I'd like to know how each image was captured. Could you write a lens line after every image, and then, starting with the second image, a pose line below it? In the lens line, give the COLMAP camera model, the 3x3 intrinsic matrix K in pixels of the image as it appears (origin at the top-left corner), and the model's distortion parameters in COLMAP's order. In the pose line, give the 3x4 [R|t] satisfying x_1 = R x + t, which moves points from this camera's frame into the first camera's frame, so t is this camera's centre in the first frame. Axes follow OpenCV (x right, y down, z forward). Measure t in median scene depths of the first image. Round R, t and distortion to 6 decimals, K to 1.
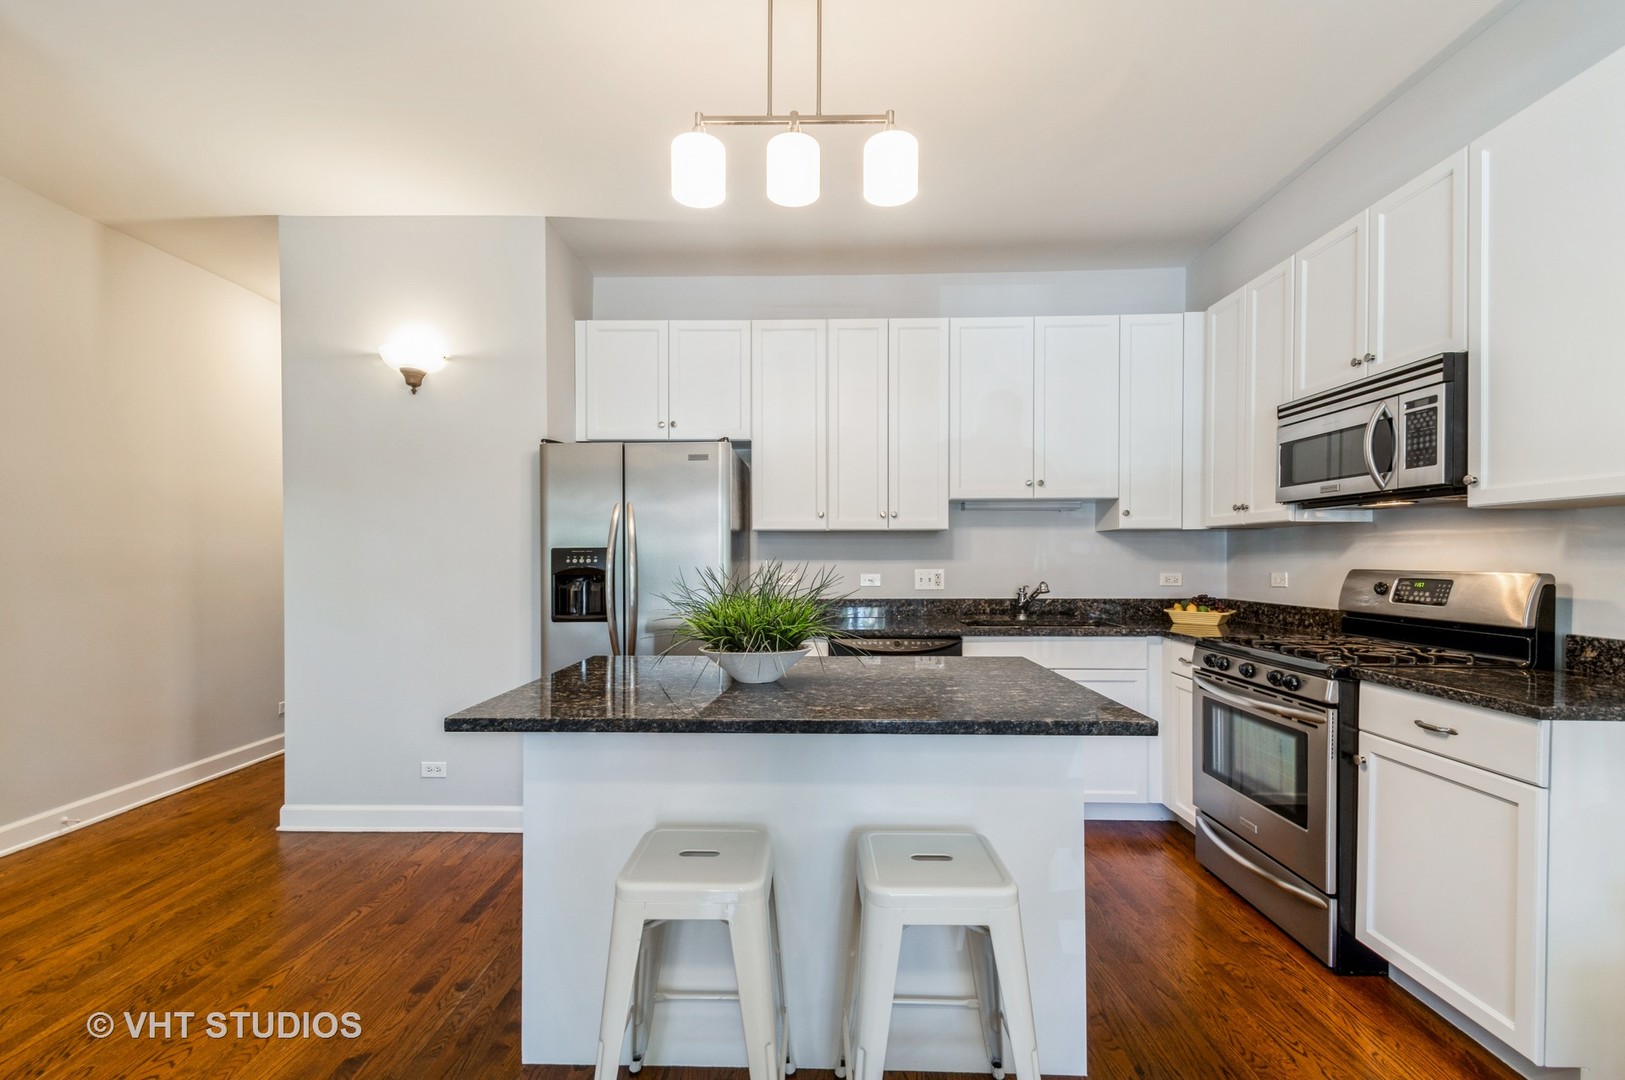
lens RADIAL K [[719.5, 0, 797.2], [0, 719.5, 556.1], [0, 0, 1]] dist [0.006319, -0.001243]
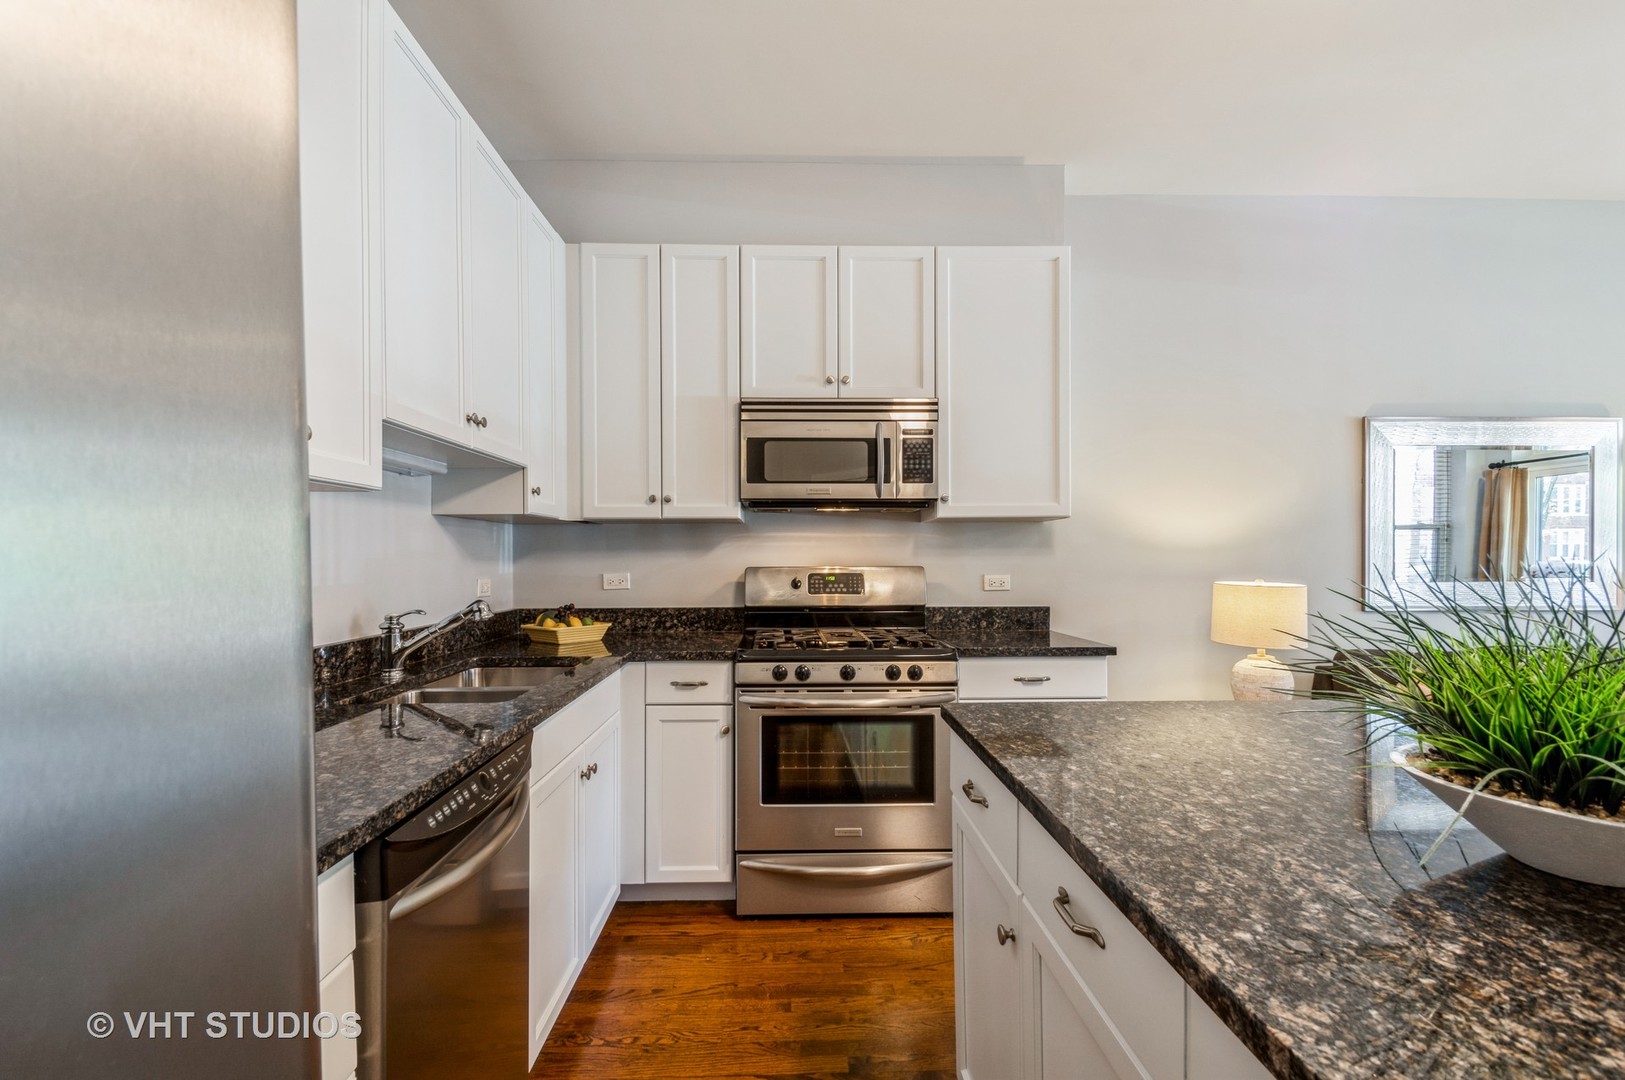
lens RADIAL K [[719.5, 0, 807.7], [0, 719.5, 555.4], [0, 0, 1]] dist [0.006319, -0.001243]
pose [[-0.041694, 0.001226, 0.999130, -0.298239], [0.003419, 0.999994, -0.001084, 0.002524], [-0.999125, 0.003371, -0.041698, 0.973164]]
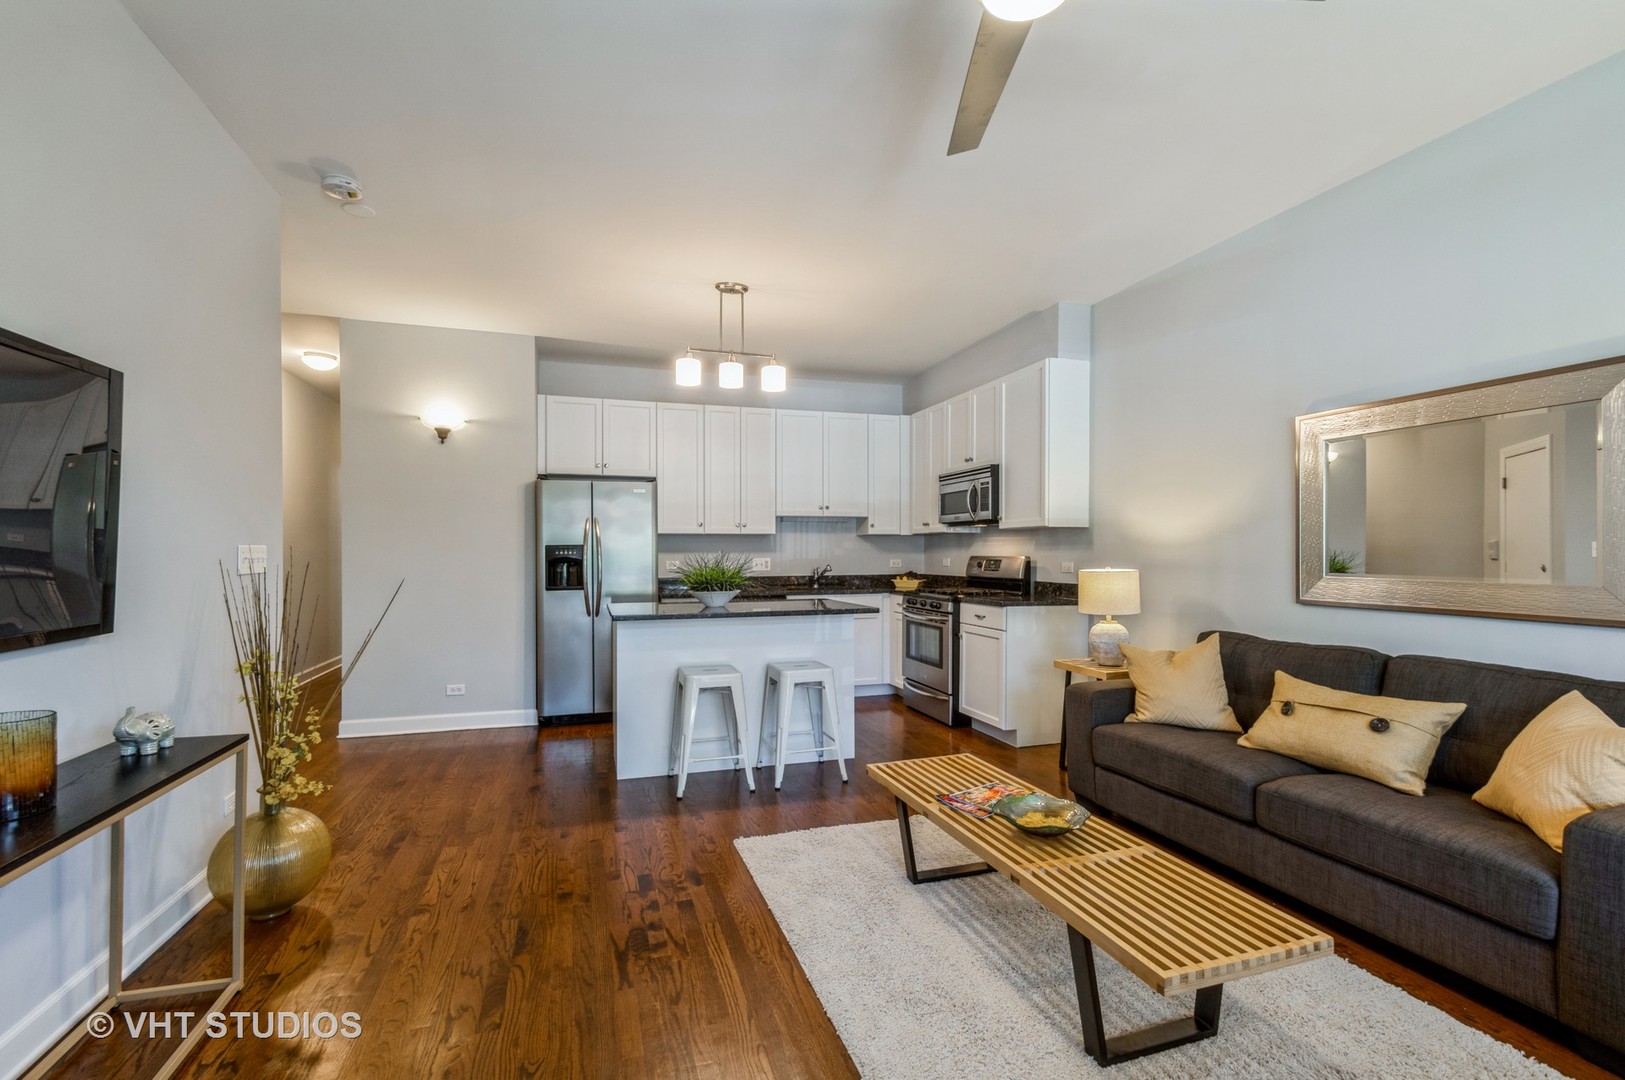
lens RADIAL K [[719.5, 0, 807.5], [0, 719.5, 547.7], [0, 0, 1]] dist [0.006319, -0.001243]
pose [[0.946646, 0.000343, 0.322275, -0.342084], [0.001791, 0.999978, -0.006326, 0.007176], [-0.322270, 0.006565, 0.946625, -0.808385]]
